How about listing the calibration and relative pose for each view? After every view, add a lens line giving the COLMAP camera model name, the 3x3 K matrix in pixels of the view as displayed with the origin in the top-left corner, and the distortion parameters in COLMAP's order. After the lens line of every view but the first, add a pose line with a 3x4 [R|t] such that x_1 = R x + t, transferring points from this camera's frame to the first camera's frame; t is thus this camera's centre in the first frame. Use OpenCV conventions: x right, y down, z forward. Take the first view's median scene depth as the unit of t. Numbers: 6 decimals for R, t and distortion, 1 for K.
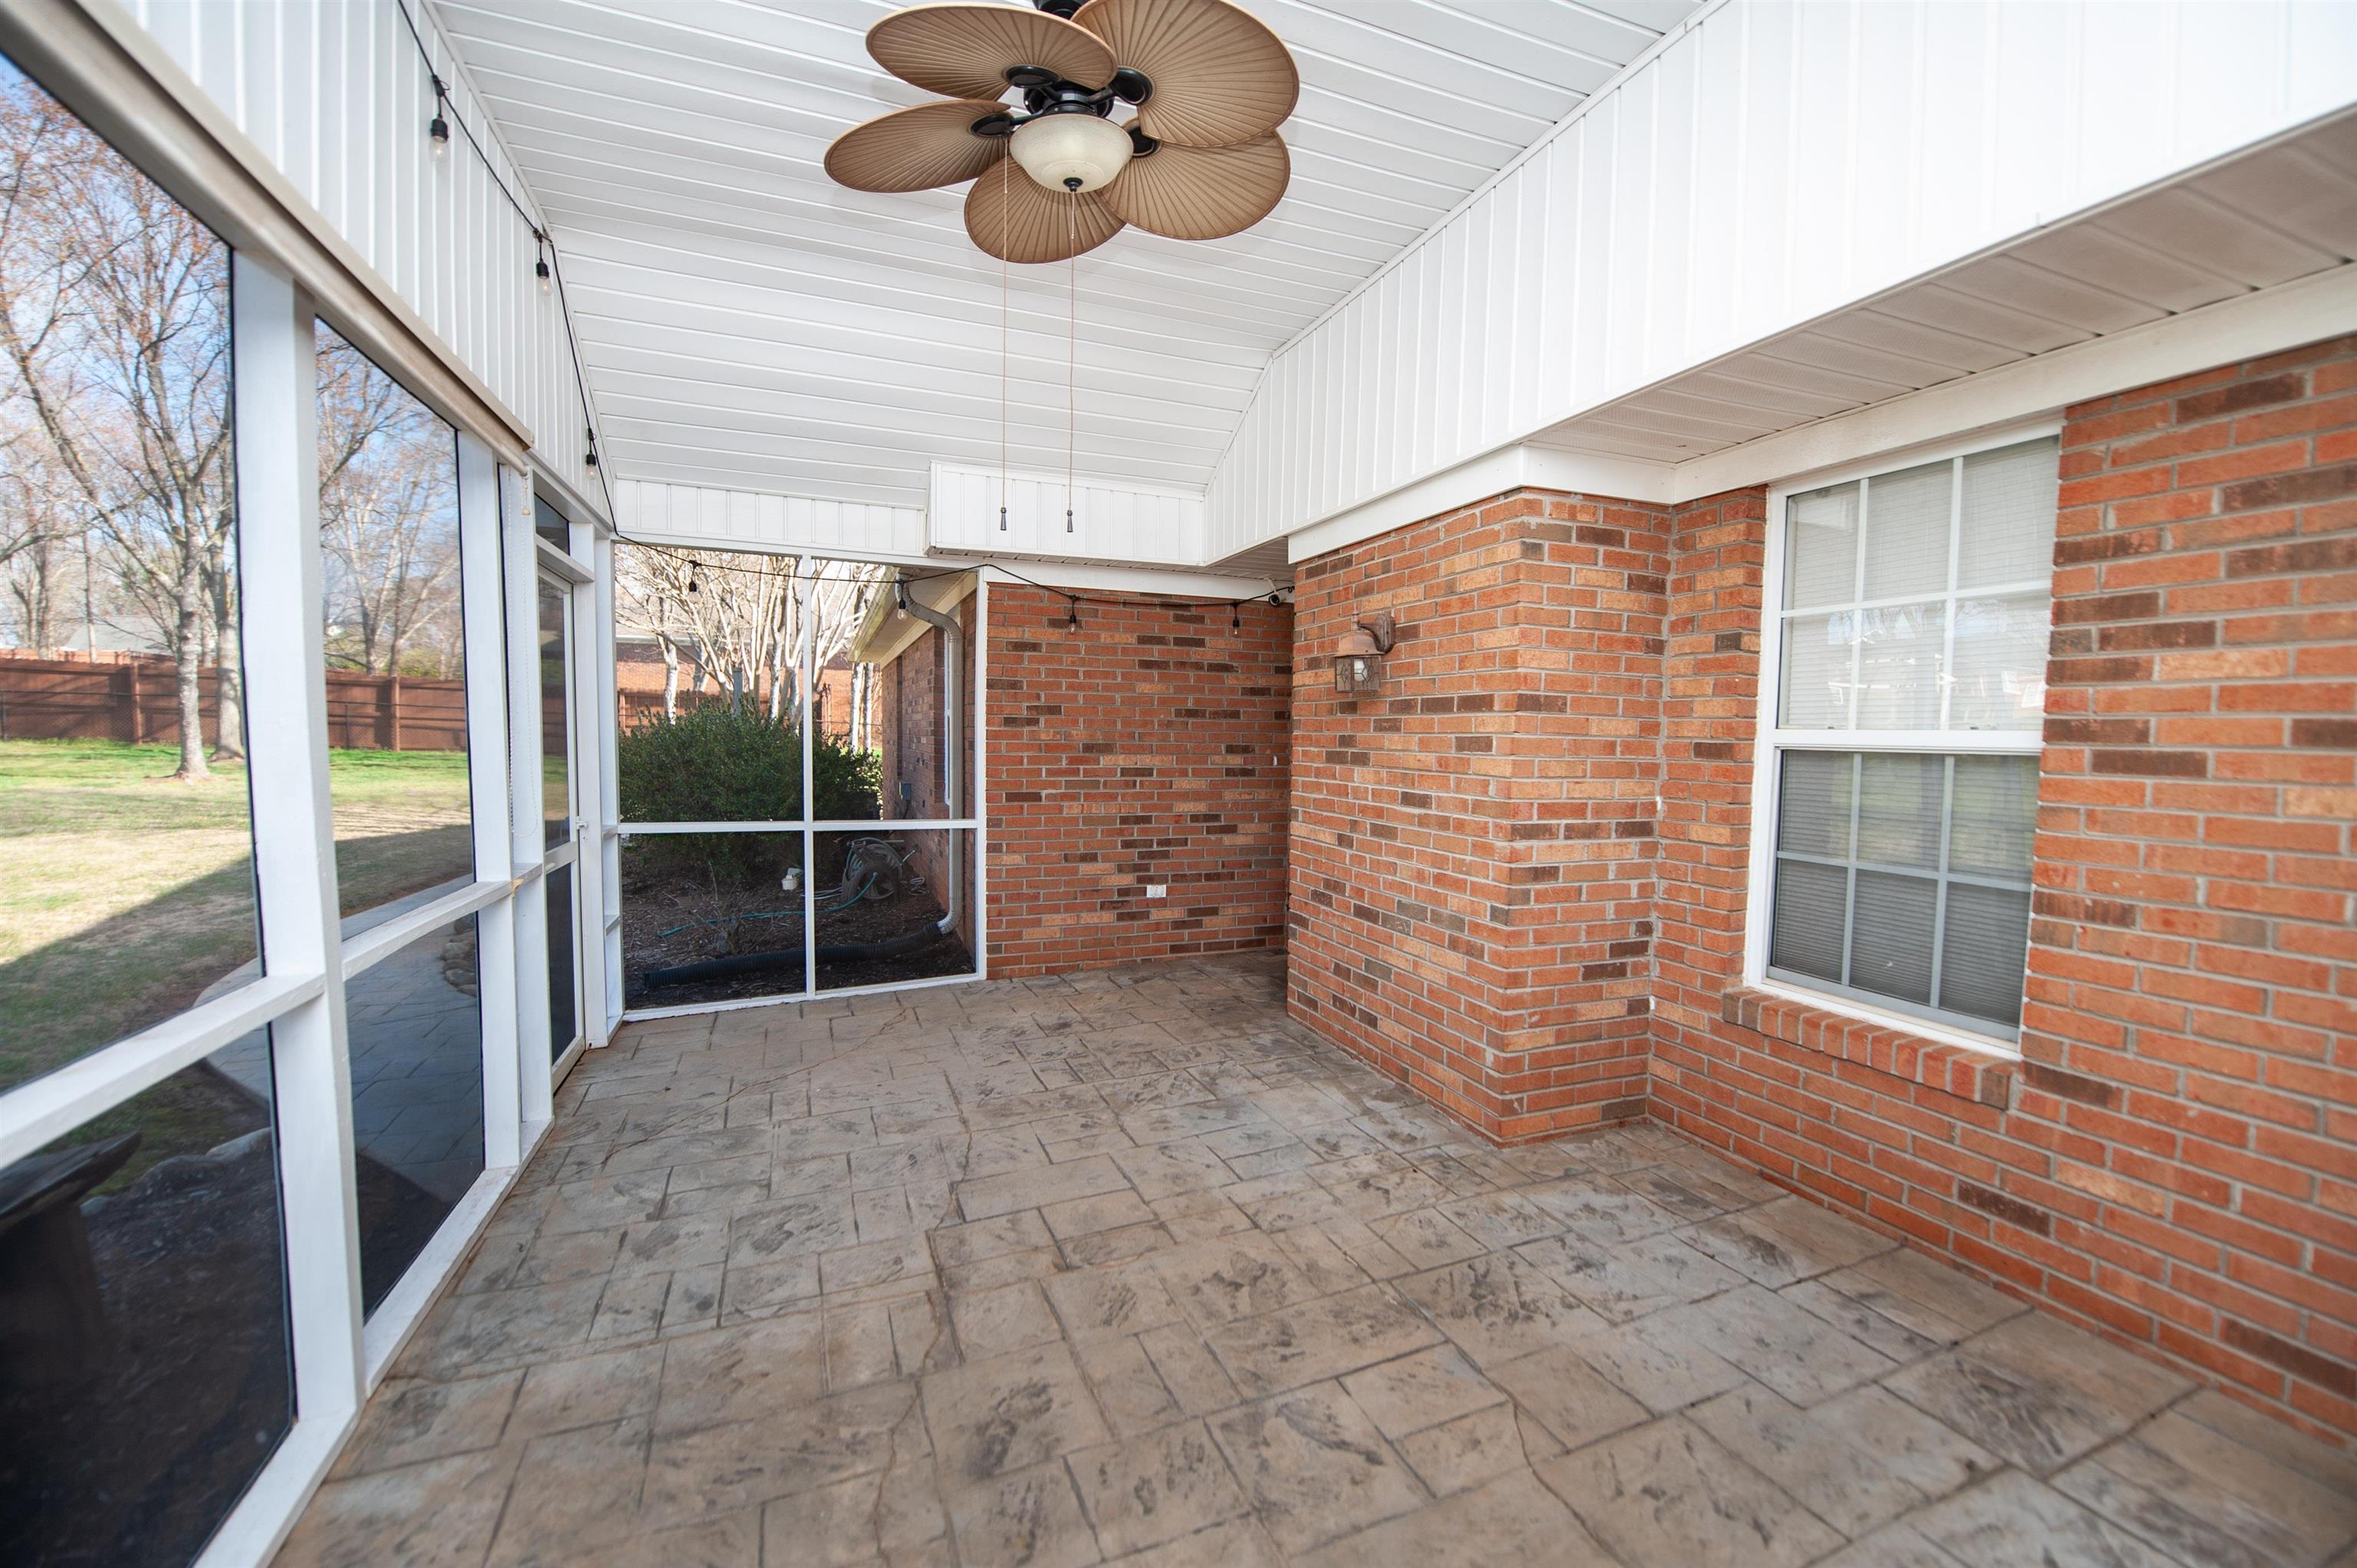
lens RADIAL K [[966.1, 0, 1193.8], [0, 966.1, 785.3], [0, 0, 1]] dist [-0.017311, -0.000466]
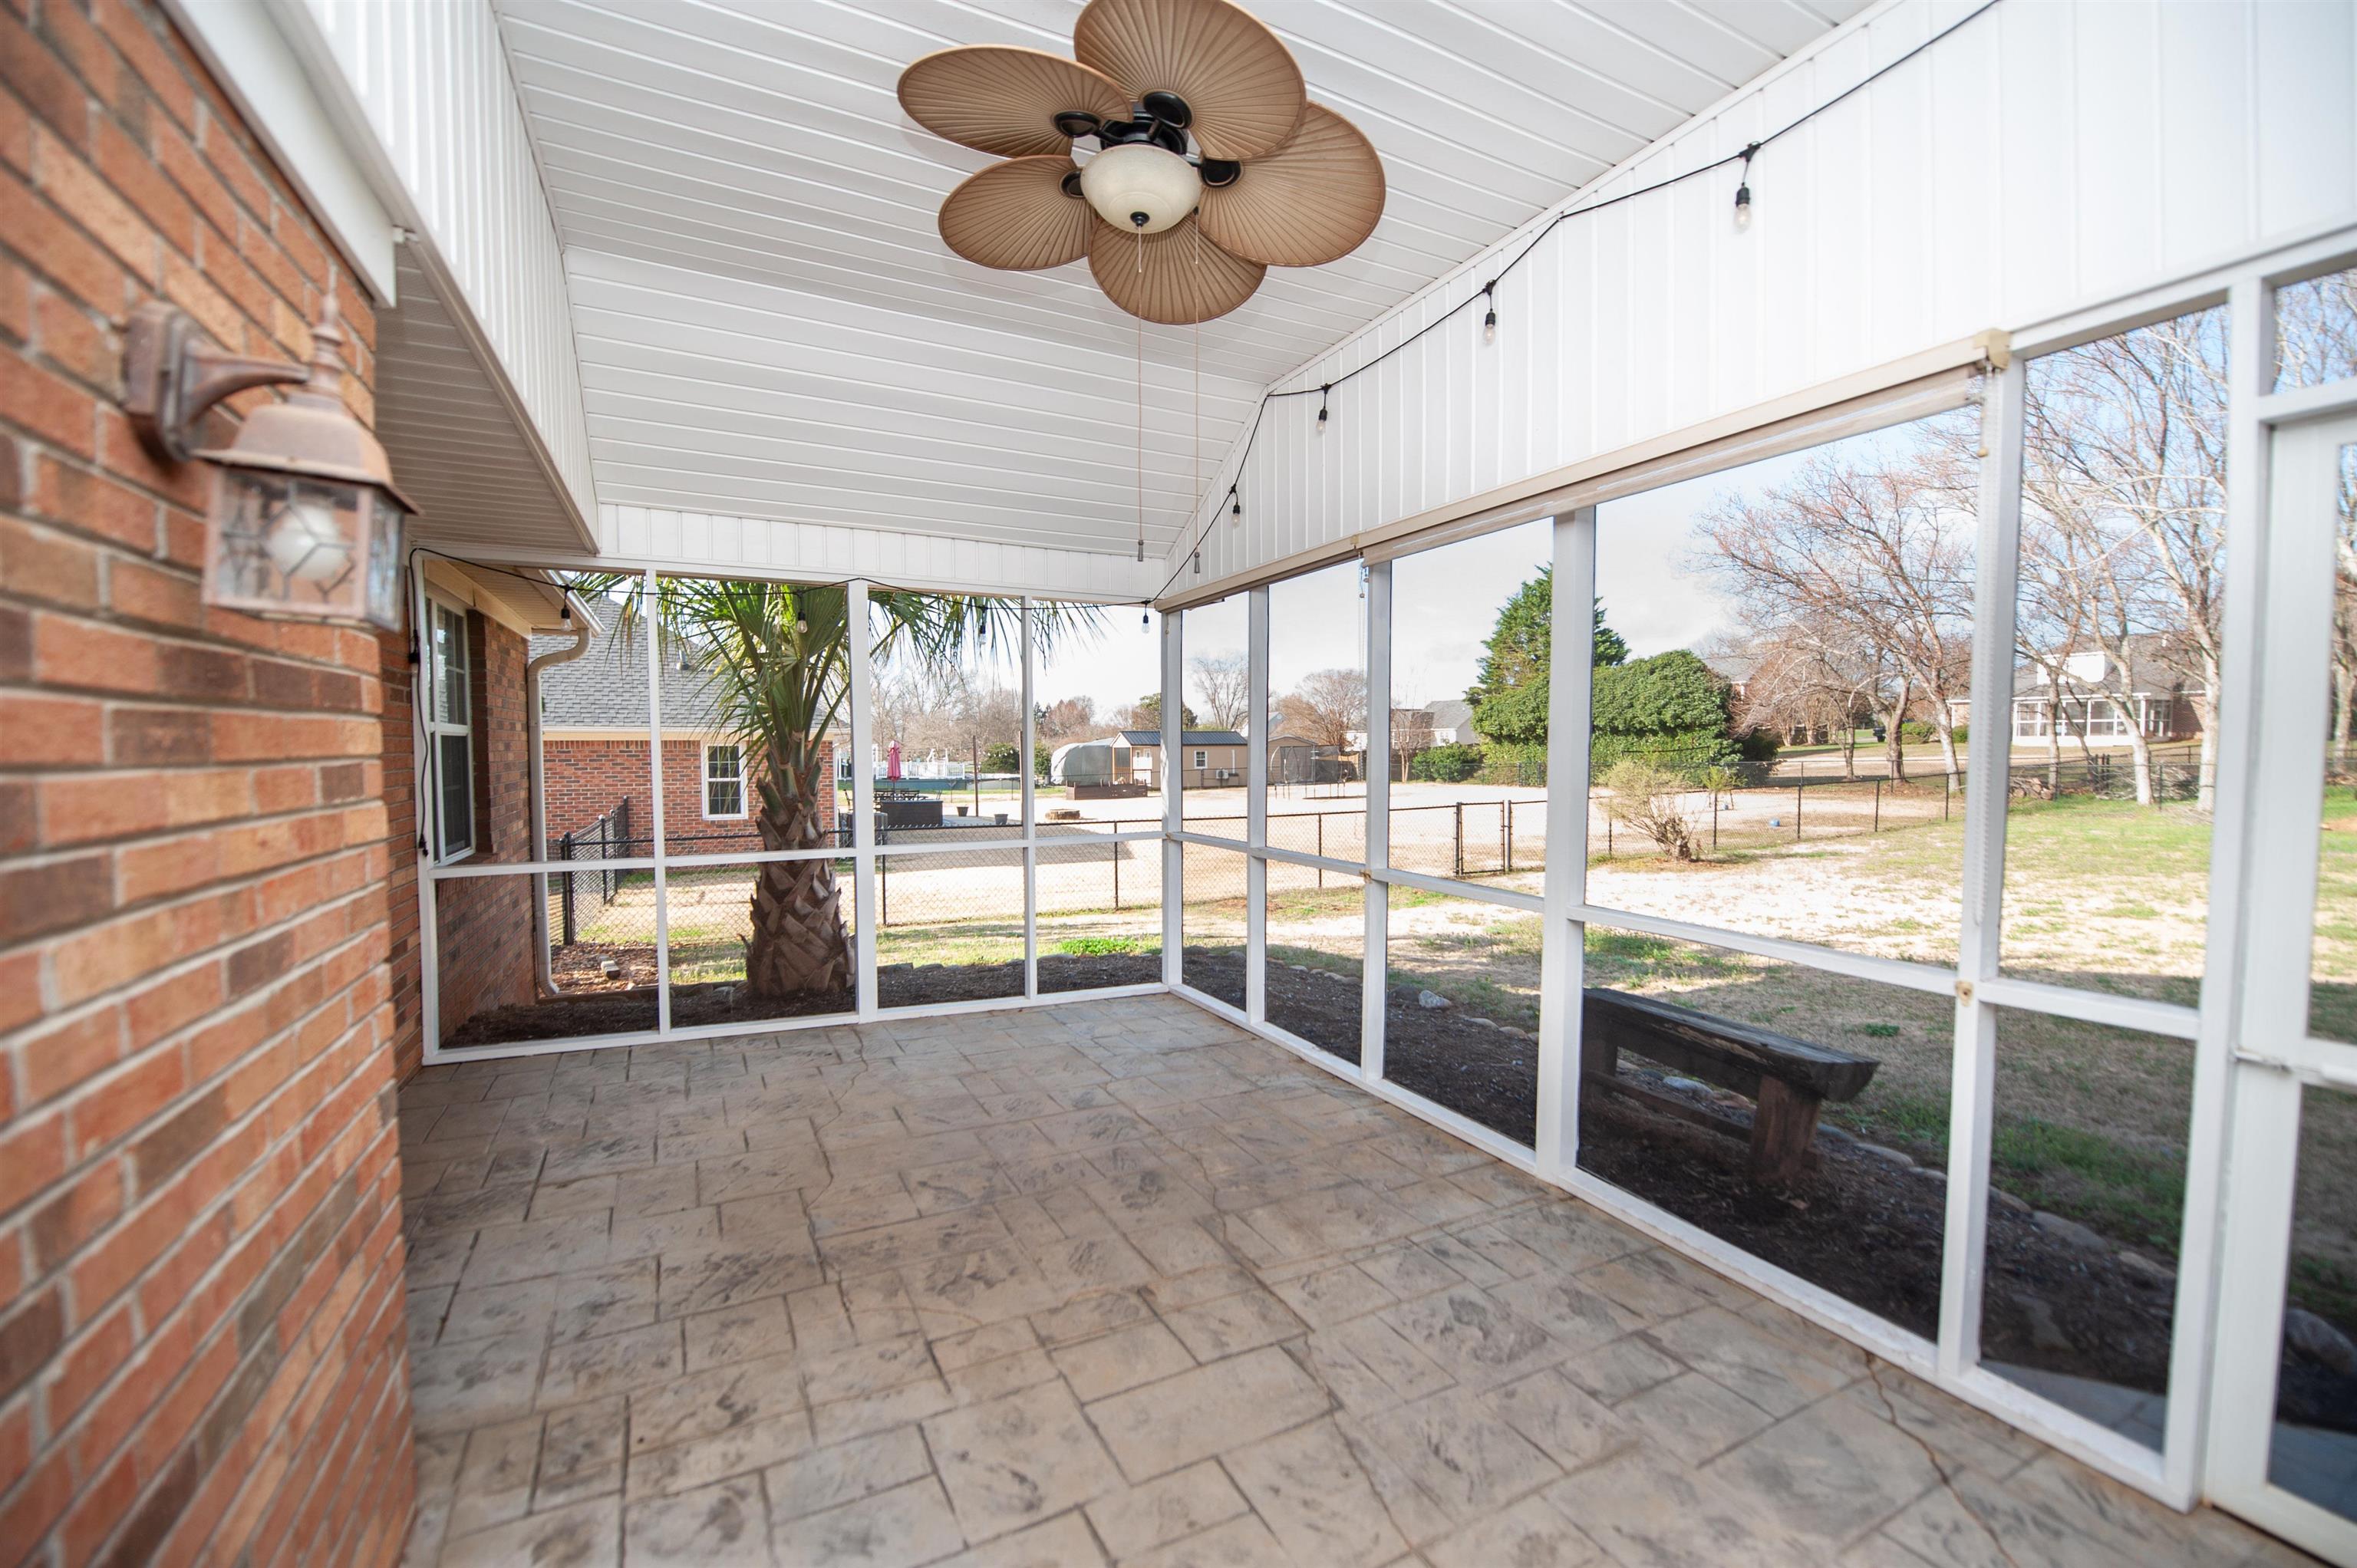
lens RADIAL K [[966.1, 0, 1193.8], [0, 966.1, 785.3], [0, 0, 1]] dist [-0.017311, -0.000466]
pose [[-0.995024, -0.011109, -0.099017, -0.081948], [-0.020439, 0.995389, 0.093714, -0.119428], [0.097520, 0.095271, -0.990663, 1.934883]]
